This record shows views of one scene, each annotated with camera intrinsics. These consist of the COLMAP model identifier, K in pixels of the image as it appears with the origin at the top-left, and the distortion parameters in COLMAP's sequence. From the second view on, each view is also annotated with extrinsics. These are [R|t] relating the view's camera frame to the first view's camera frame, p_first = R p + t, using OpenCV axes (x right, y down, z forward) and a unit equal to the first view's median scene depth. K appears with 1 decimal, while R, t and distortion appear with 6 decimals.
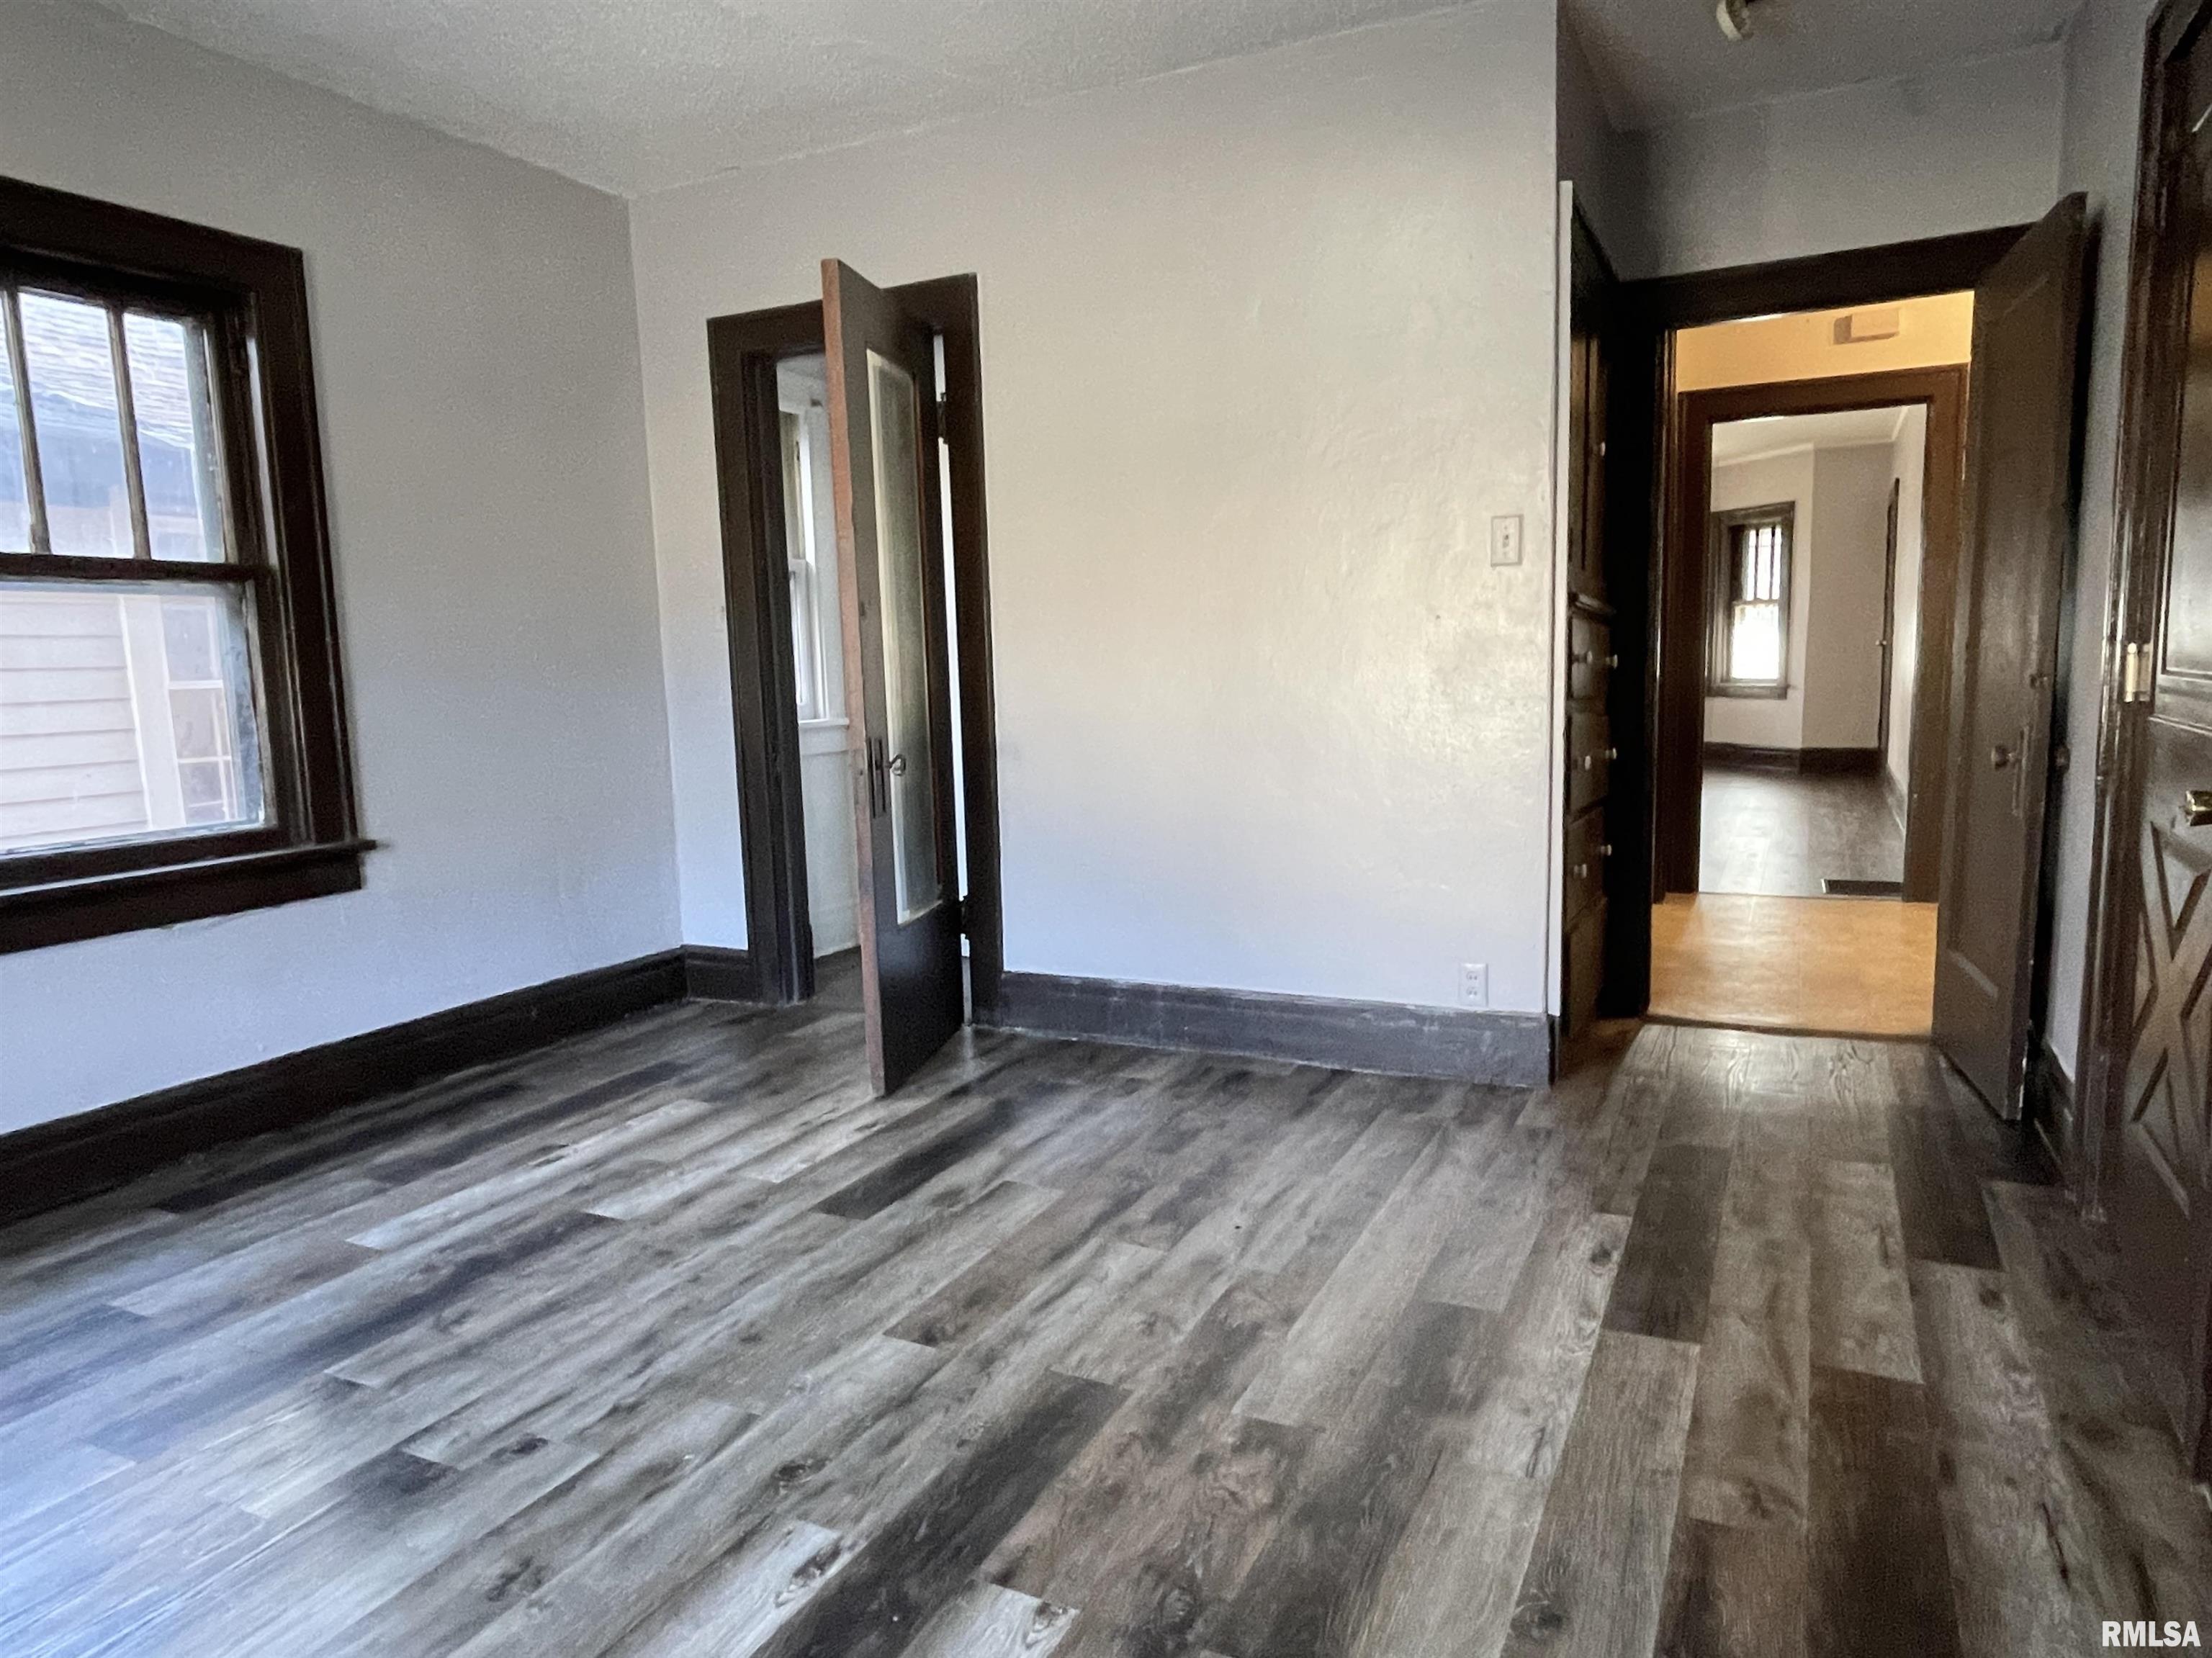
lens RADIAL K [[1416.0, 0, 1094.2], [0, 1416.0, 830.0], [0, 0, 1]] dist [-0.002567, -0.005416]
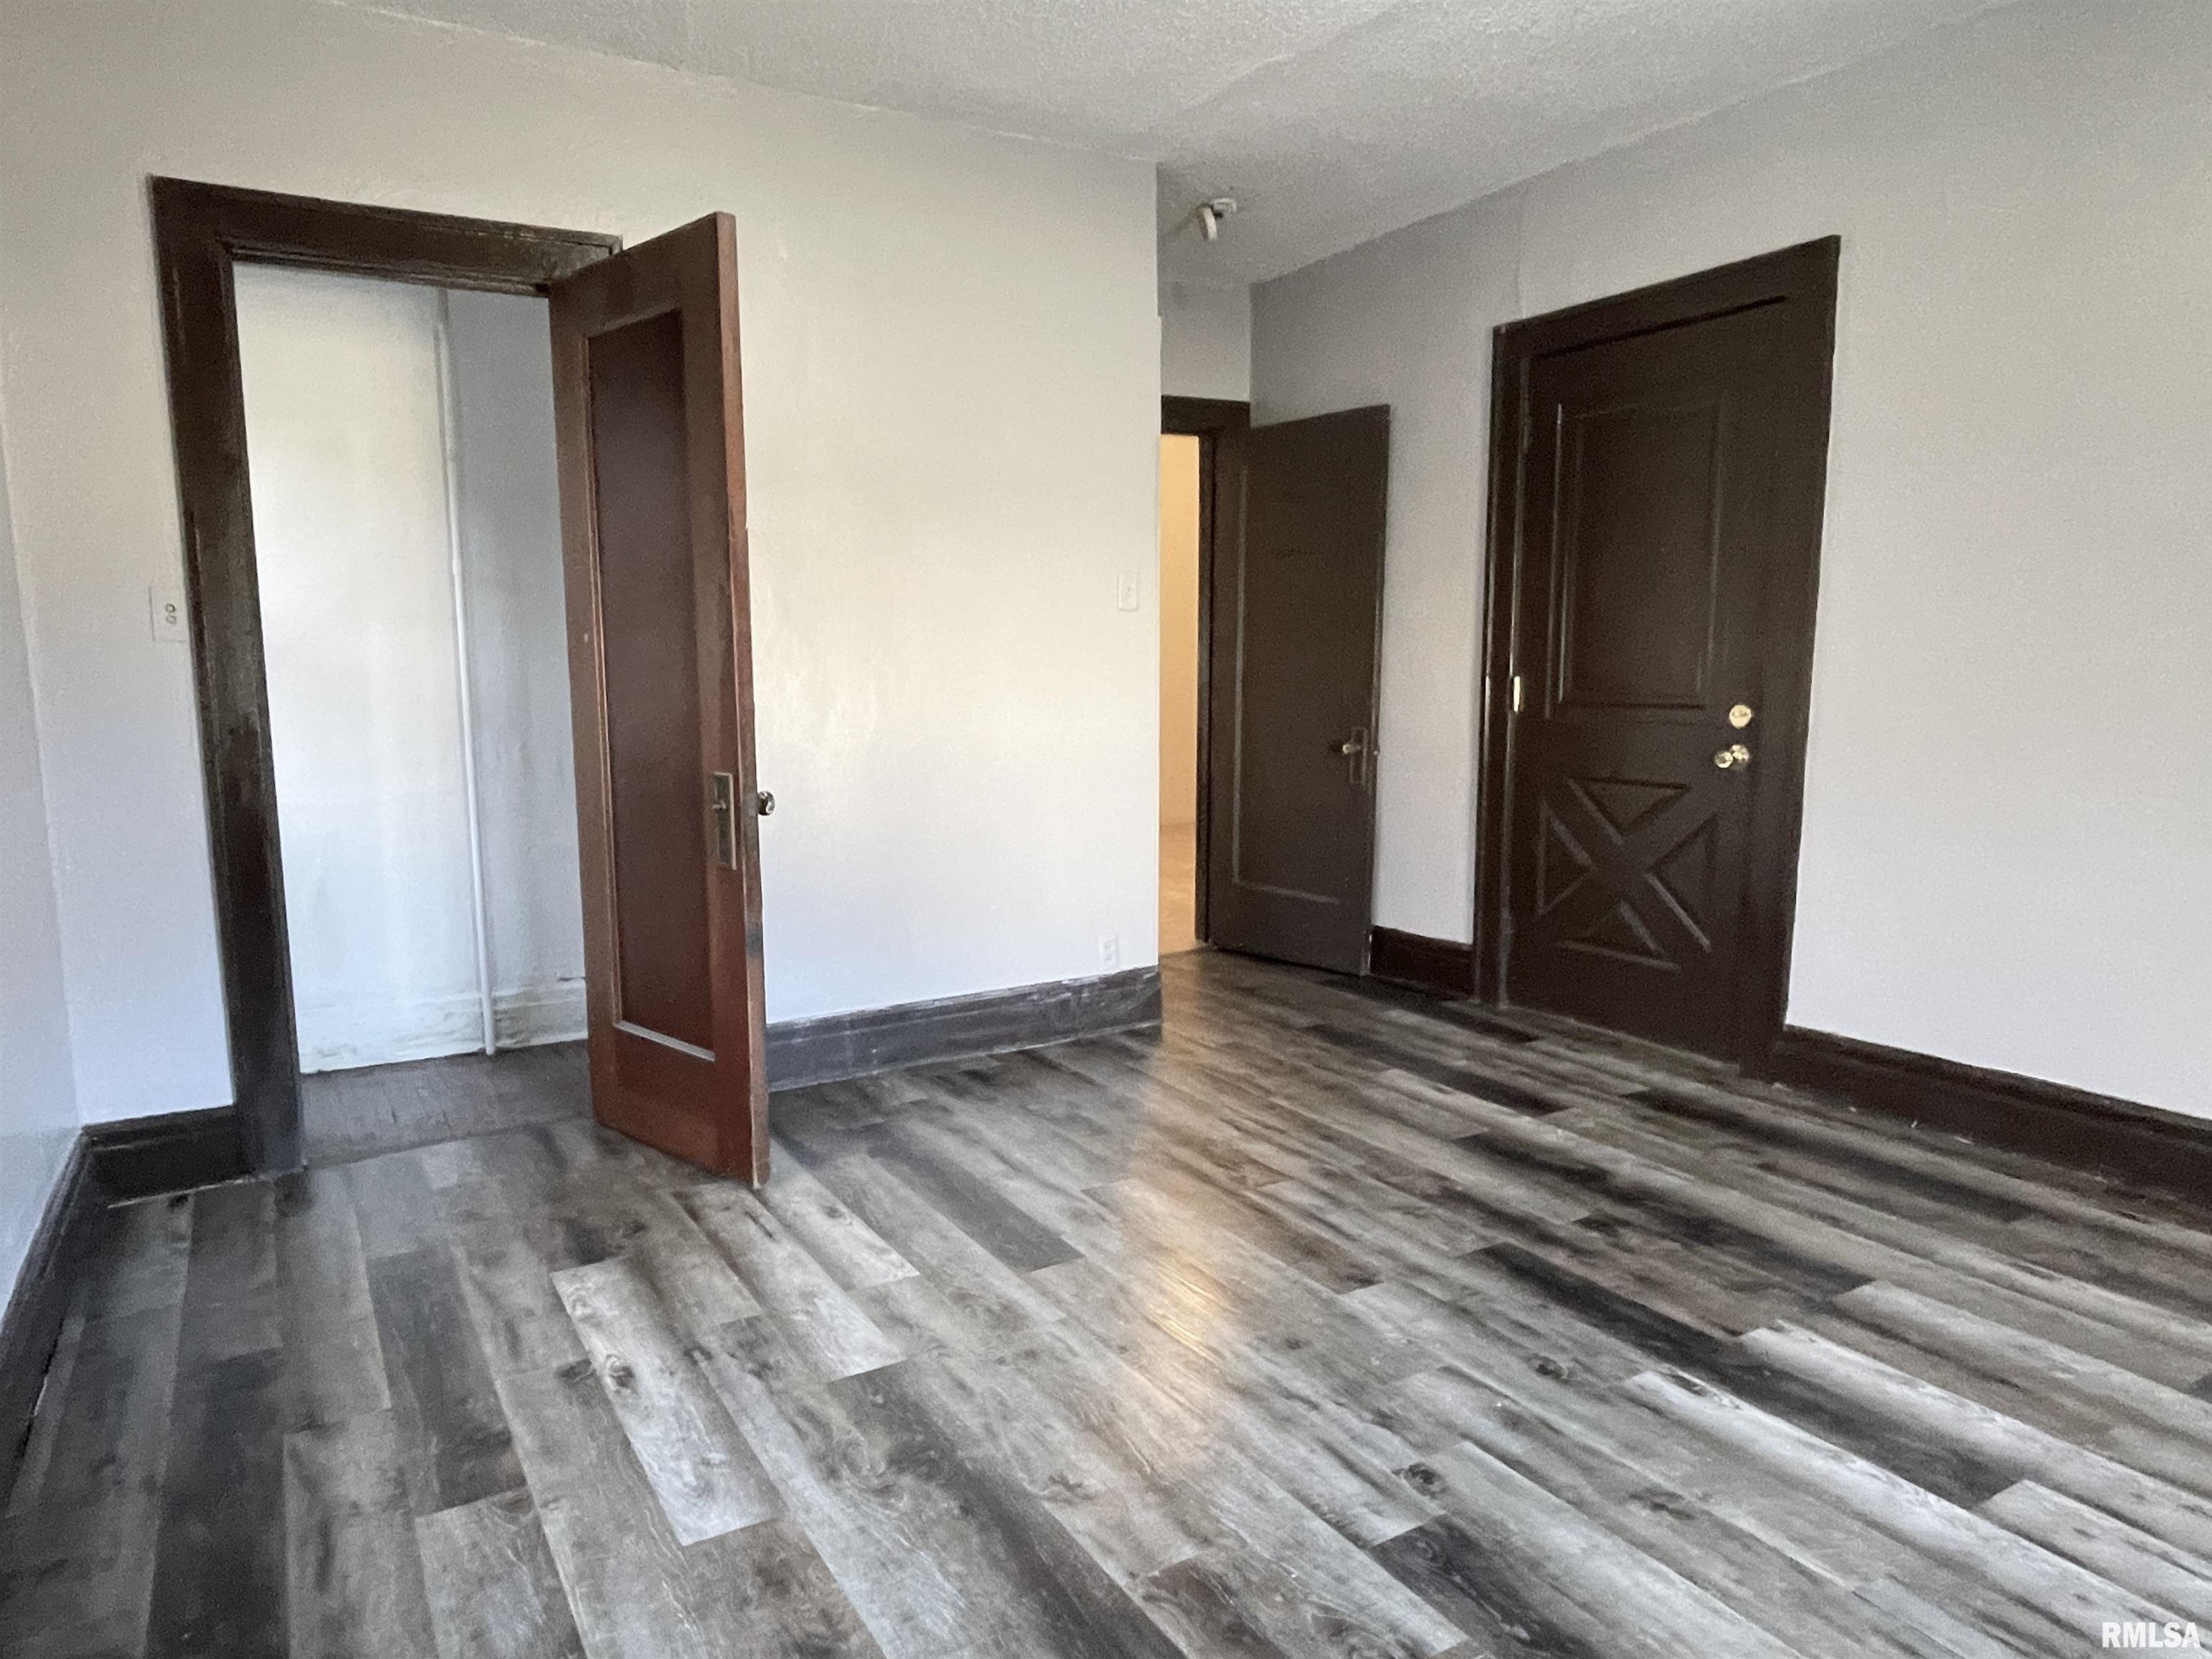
lens RADIAL K [[1416.2, 0, 1091.0], [0, 1416.2, 835.2], [0, 0, 1]] dist [-0.002567, -0.005416]
pose [[0.542108, -0.086147, 0.835882, -0.967757], [0.103161, 0.994030, 0.035541, -0.041544], [-0.833953, 0.066963, 0.547758, 0.471478]]
